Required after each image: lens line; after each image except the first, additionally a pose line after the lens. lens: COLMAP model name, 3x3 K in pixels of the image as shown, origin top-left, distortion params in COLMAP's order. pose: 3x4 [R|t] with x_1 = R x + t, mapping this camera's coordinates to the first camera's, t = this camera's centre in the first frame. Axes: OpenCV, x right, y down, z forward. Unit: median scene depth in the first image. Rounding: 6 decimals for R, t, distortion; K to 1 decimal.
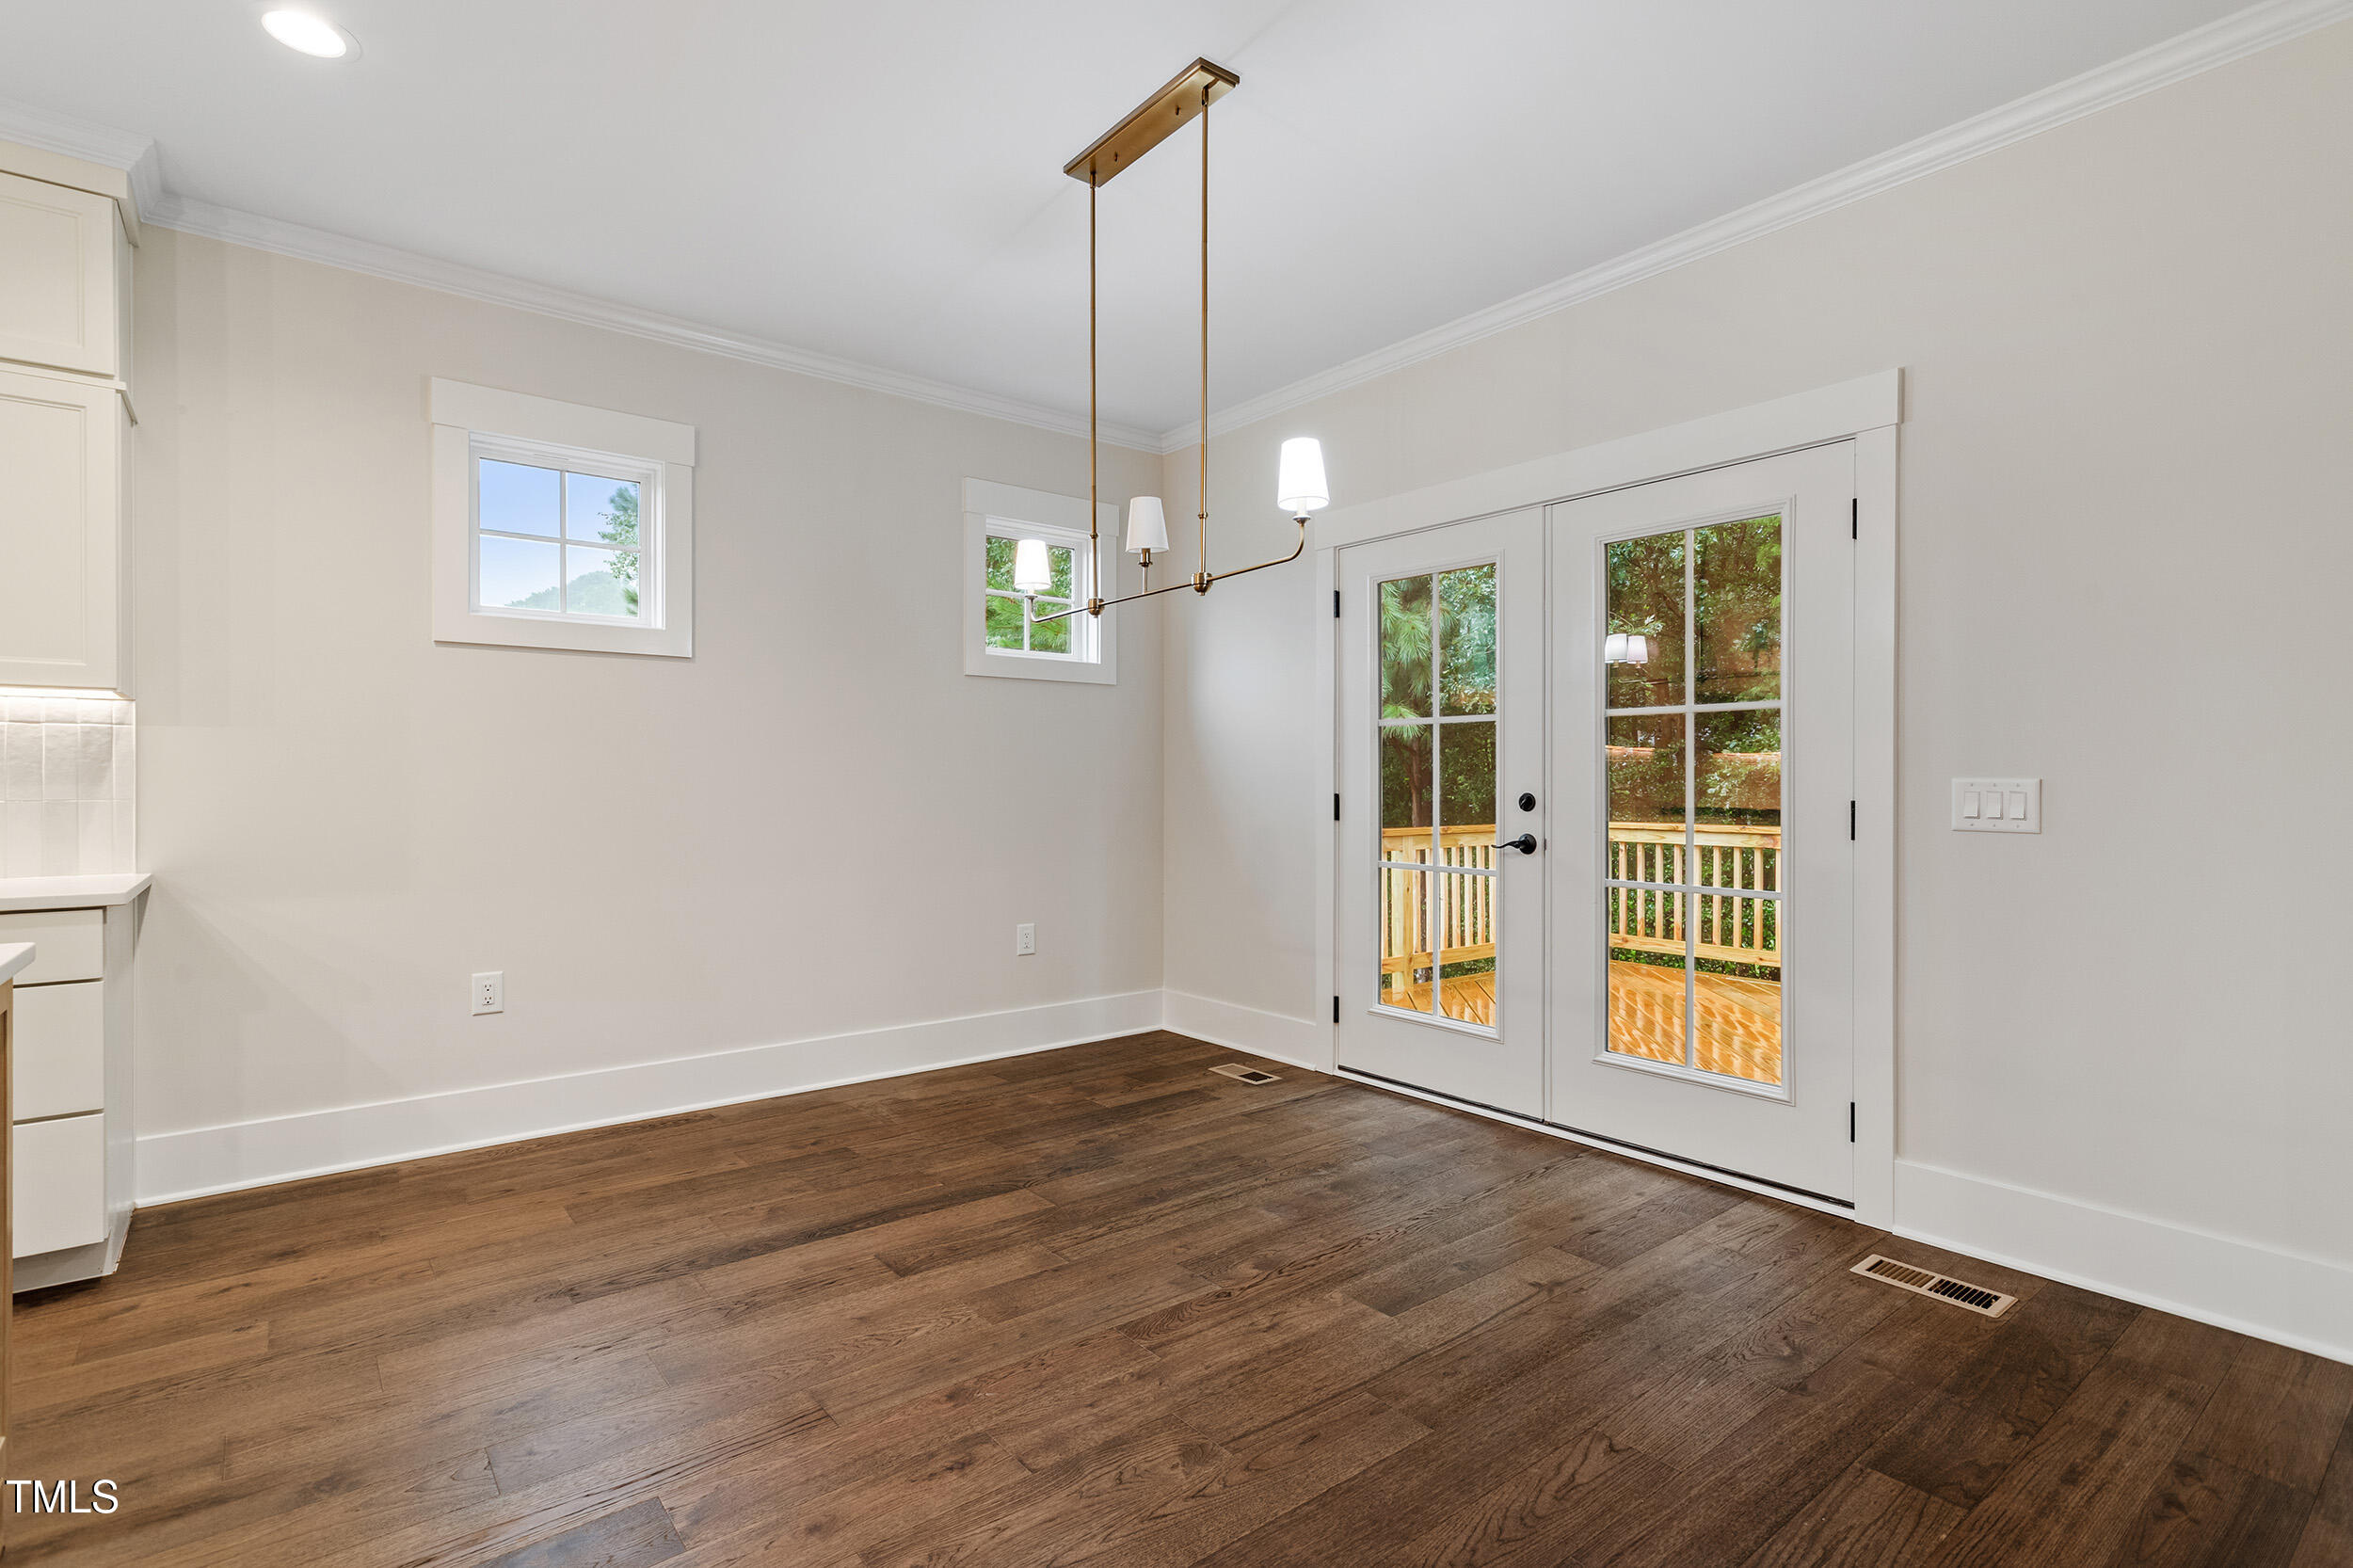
lens RADIAL K [[1159.2, 0, 1176.5], [0, 1159.2, 784.0], [0, 0, 1]] dist [-0.011792, 0.000377]
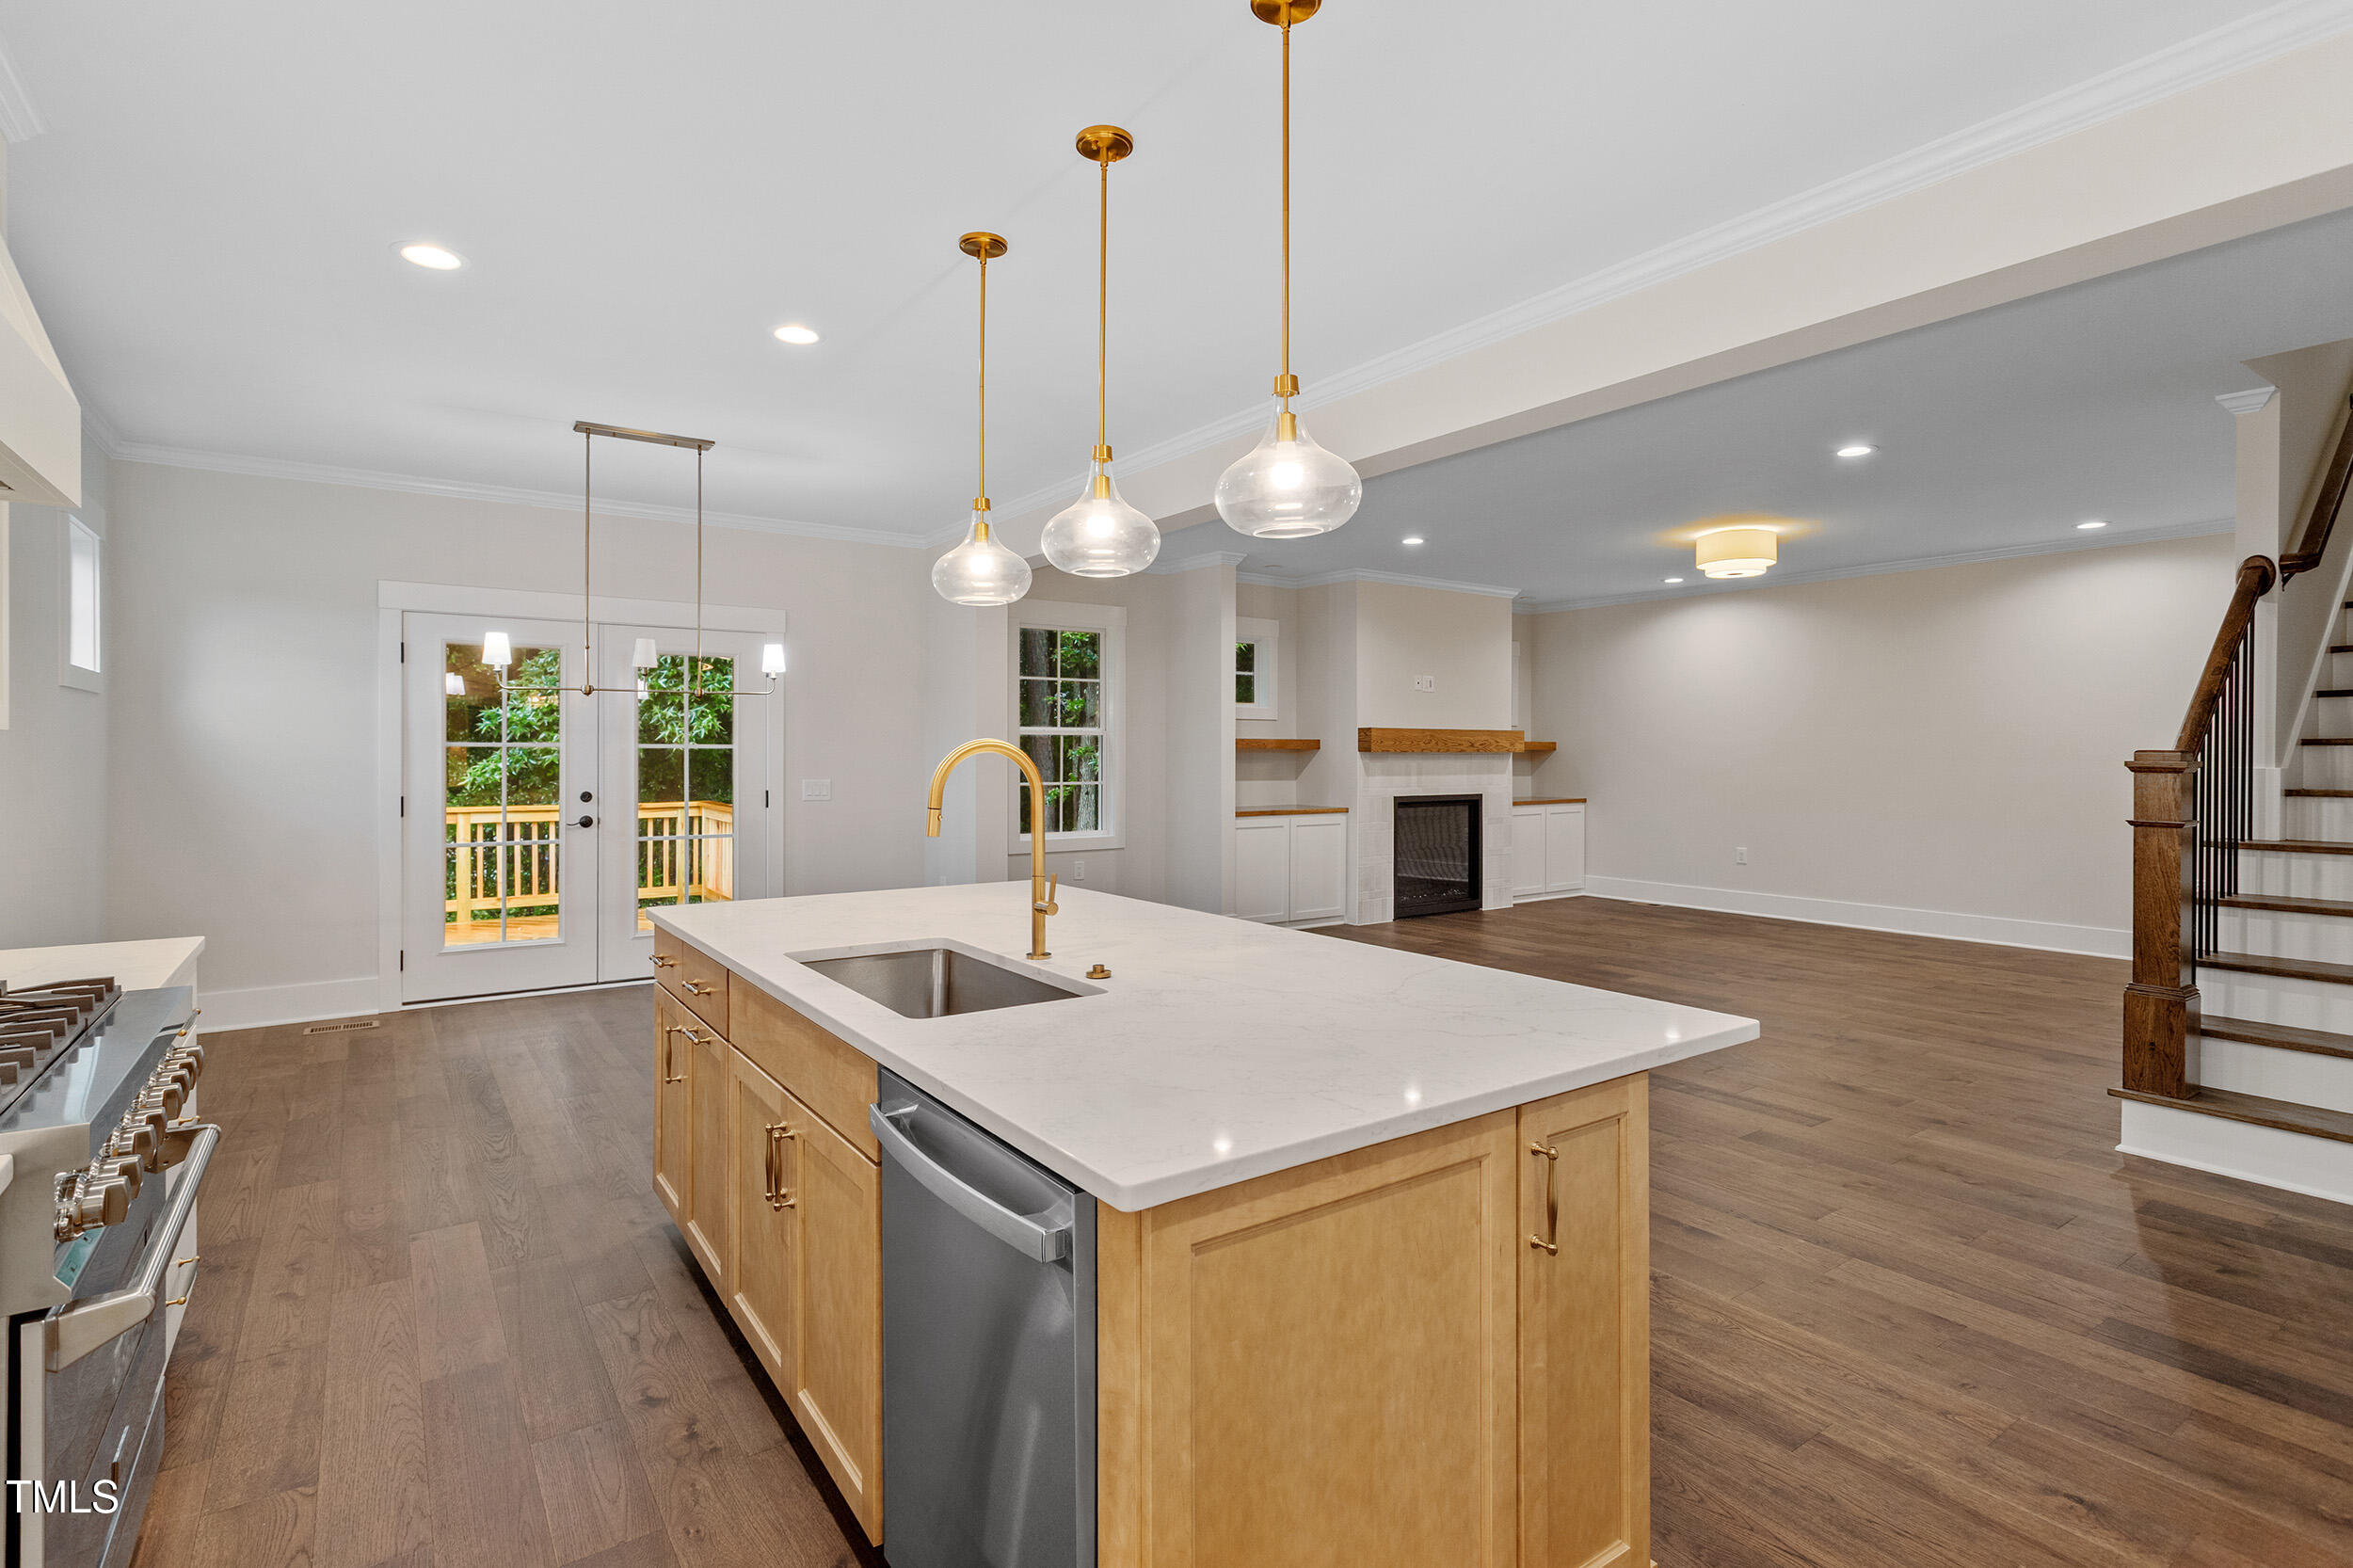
lens RADIAL K [[1122.8, 0, 1176.5], [0, 1122.8, 784.0], [0, 0, 1]] dist [0.001577, 0.000129]
pose [[0.049535, -0.018842, 0.998595, -1.276280], [0.009293, 0.999787, 0.018403, -0.024781], [-0.998729, 0.008368, 0.049699, 0.066950]]
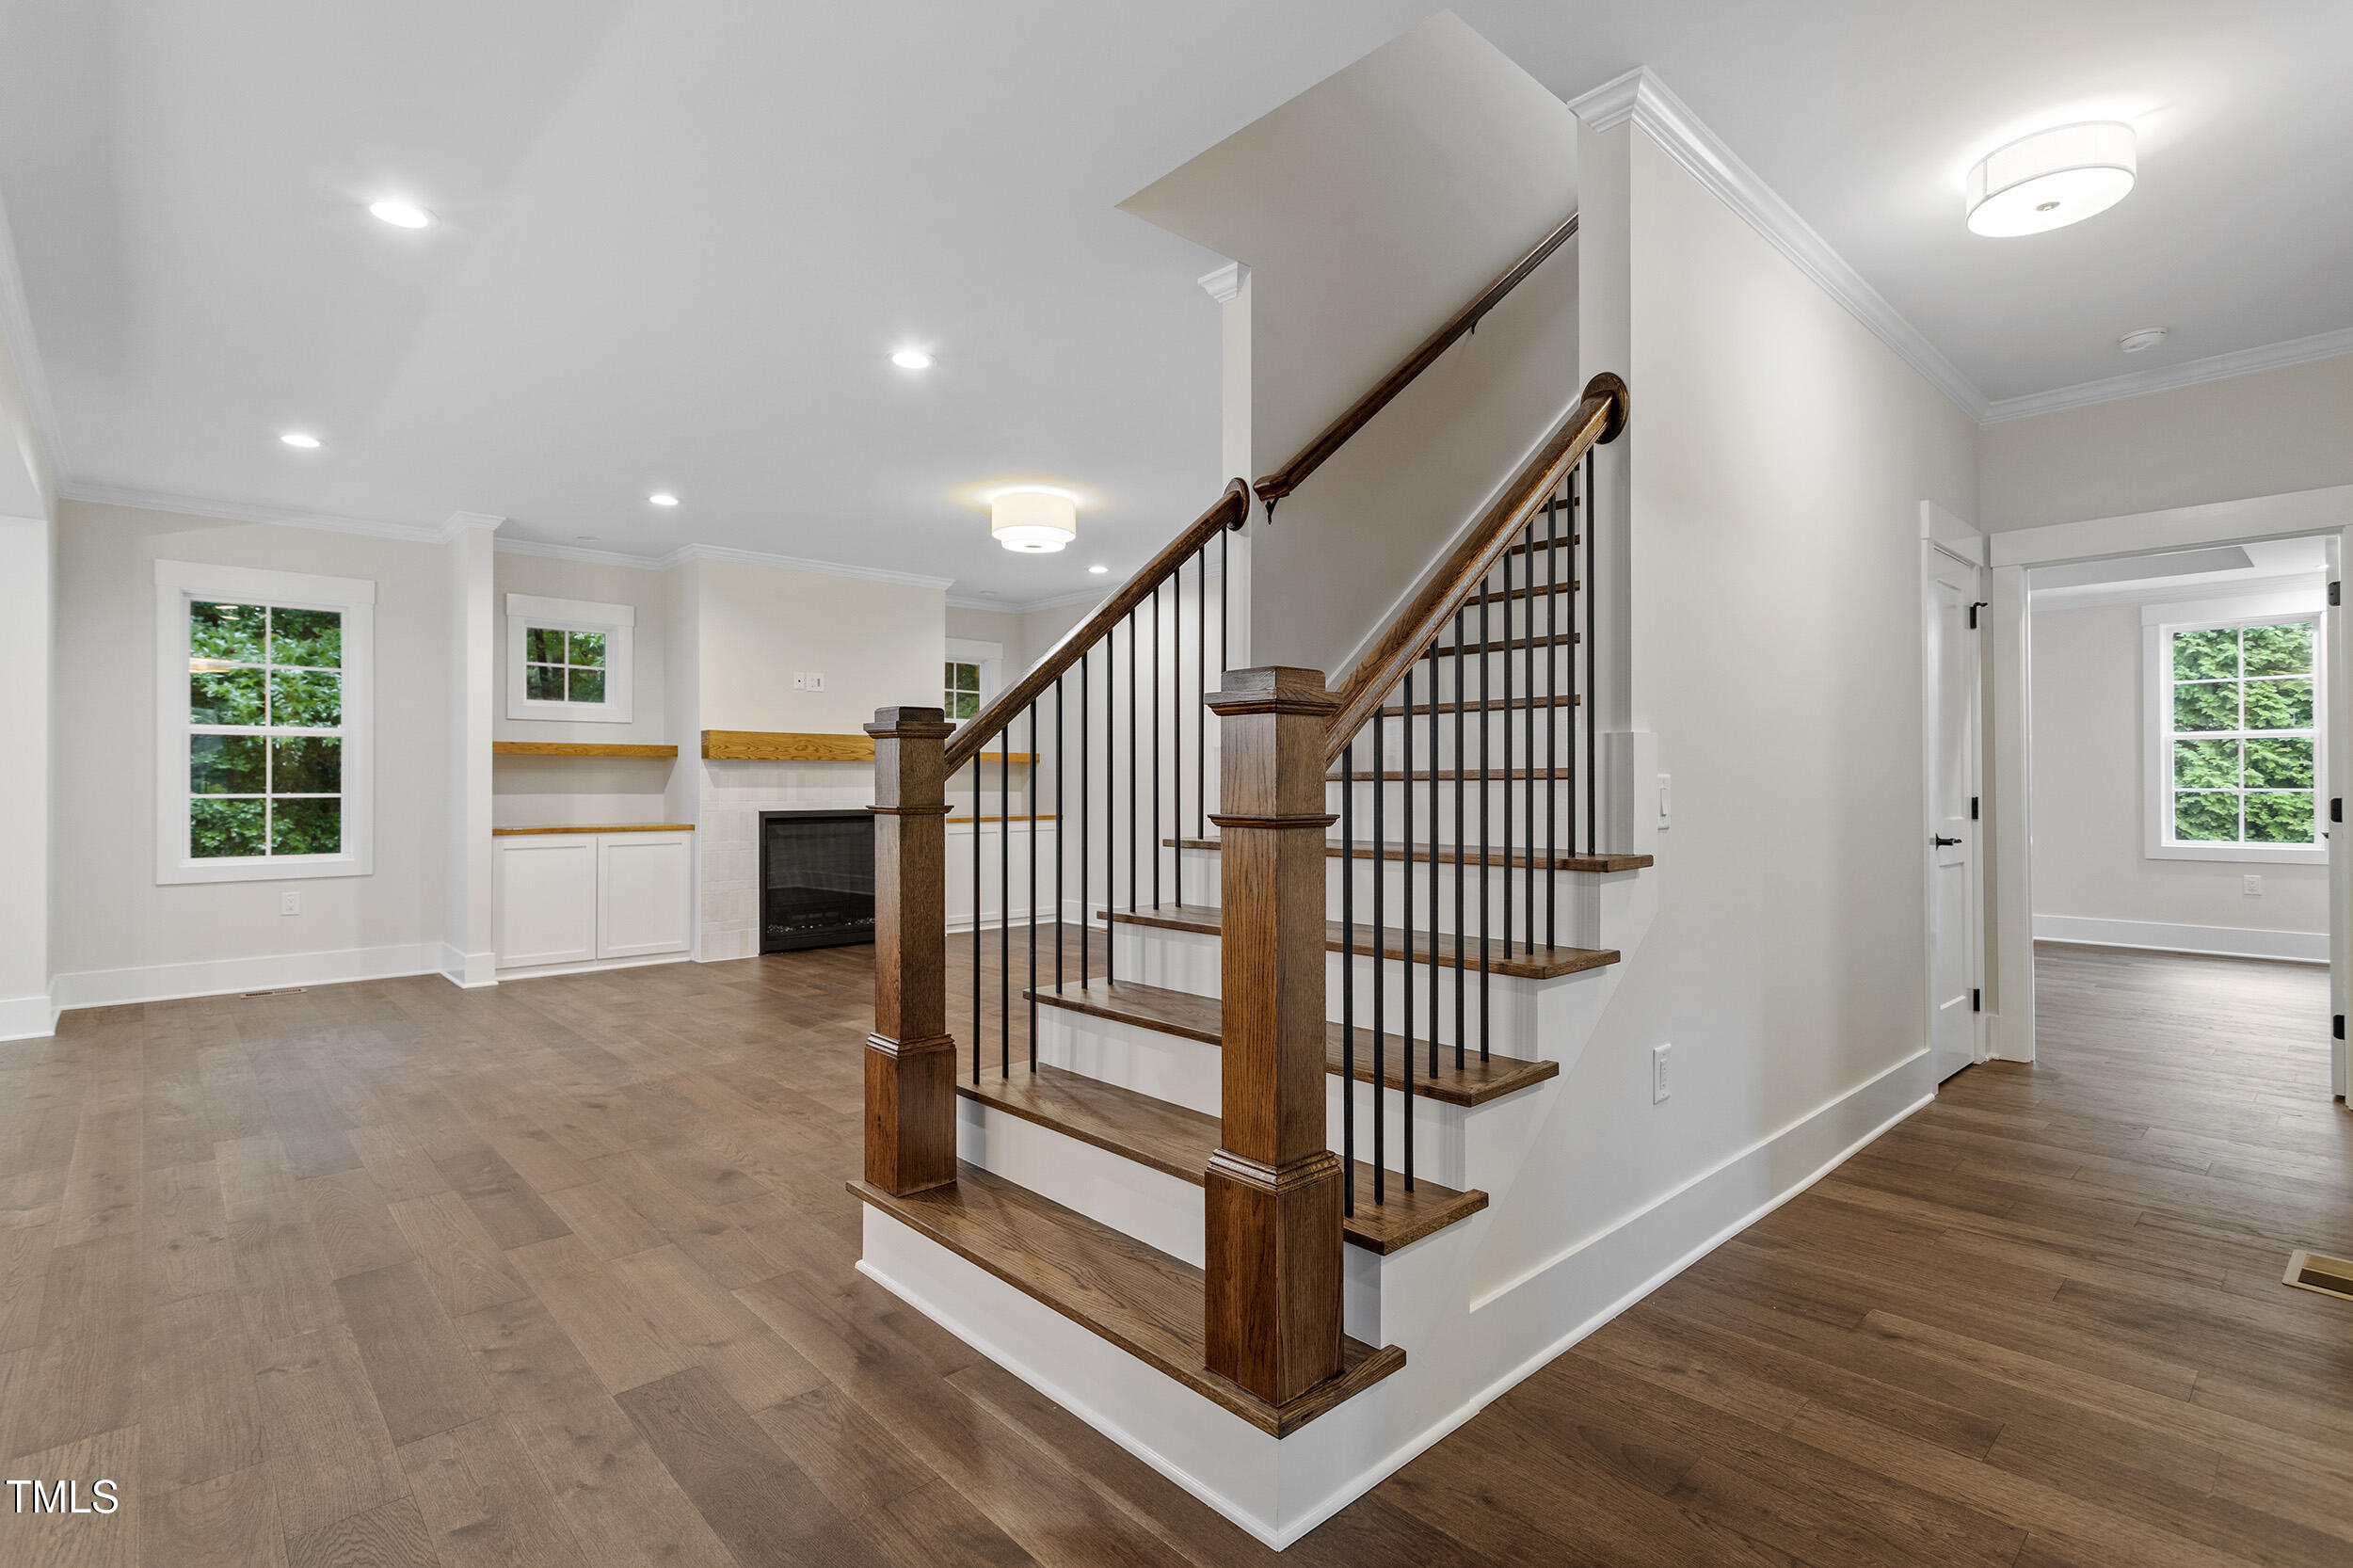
lens RADIAL K [[1122.8, 0, 1176.5], [0, 1122.8, 784.0], [0, 0, 1]] dist [0.001577, 0.000129]
pose [[-0.069045, 0.010836, 0.997555, -0.966184], [0.014184, 0.999851, -0.009879, 0.029626], [-0.997513, 0.013467, -0.069188, -0.871507]]
